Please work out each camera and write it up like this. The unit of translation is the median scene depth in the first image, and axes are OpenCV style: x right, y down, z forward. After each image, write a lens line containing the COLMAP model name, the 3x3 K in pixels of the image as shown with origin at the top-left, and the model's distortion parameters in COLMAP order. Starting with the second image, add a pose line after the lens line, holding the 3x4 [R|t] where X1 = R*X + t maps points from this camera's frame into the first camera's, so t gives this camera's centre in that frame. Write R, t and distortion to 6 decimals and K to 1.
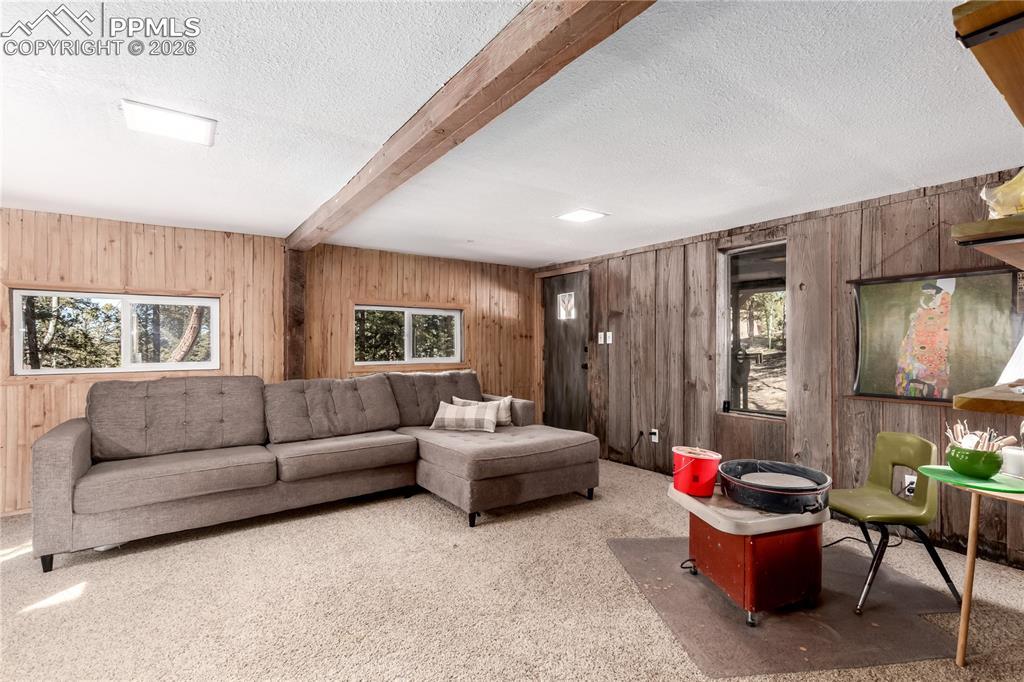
lens RADIAL K [[469.7, 0, 509.8], [0, 469.7, 347.7], [0, 0, 1]] dist [0.000400, -0.000240]
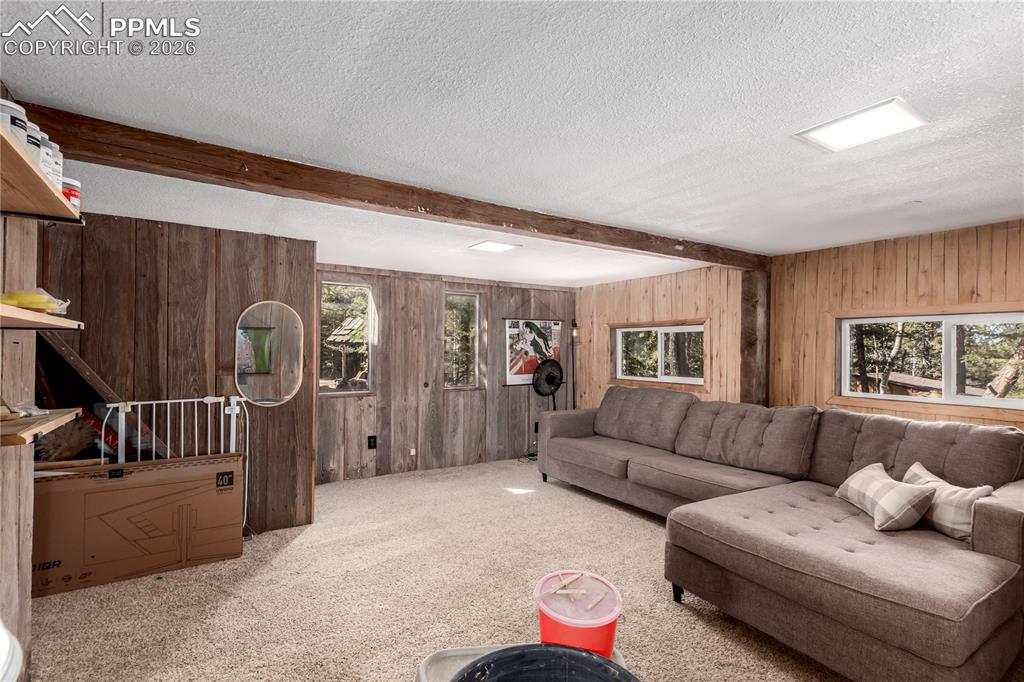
lens RADIAL K [[469.7, 0, 509.8], [0, 469.7, 347.7], [0, 0, 1]] dist [0.000400, -0.000240]
pose [[-0.020910, -0.004482, -0.999771, 0.540120], [-0.021769, 0.999755, -0.004027, -0.031769], [0.999544, 0.021680, -0.021002, 0.527946]]
